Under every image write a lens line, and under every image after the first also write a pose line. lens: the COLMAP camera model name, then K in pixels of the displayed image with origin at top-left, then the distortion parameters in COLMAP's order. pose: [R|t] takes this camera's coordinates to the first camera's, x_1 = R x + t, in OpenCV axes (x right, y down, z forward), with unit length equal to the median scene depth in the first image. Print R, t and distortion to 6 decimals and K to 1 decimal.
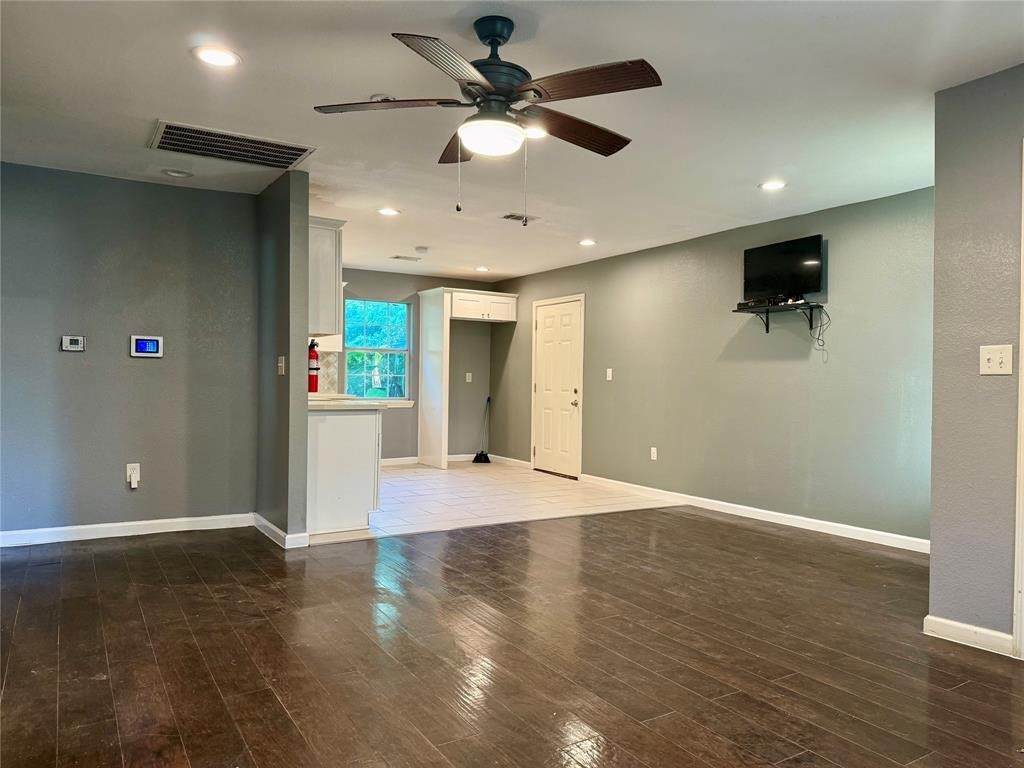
lens RADIAL K [[717.6, 0, 515.0], [0, 717.6, 383.8], [0, 0, 1]] dist [0.069419, -0.010717]
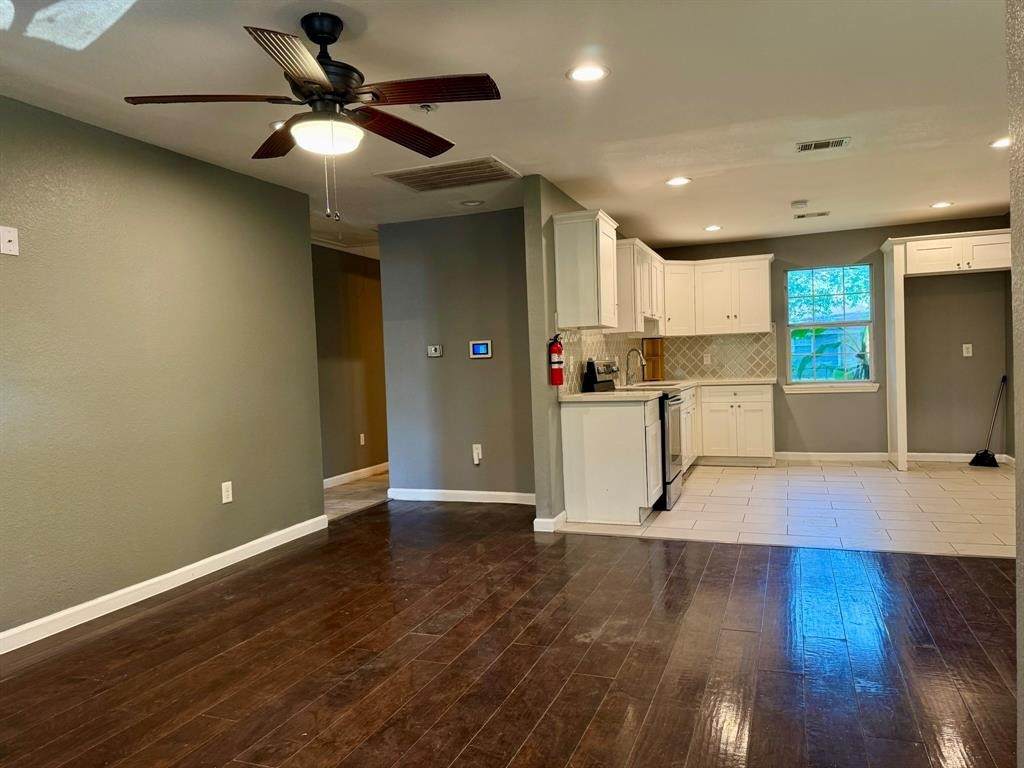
lens RADIAL K [[717.6, 0, 515.4], [0, 717.6, 383.9], [0, 0, 1]] dist [0.069419, -0.010717]
pose [[0.607739, -0.016853, -0.793958, 0.474607], [0.043063, 0.999003, 0.011757, -0.004720], [0.792968, -0.041336, 0.607859, 0.311466]]
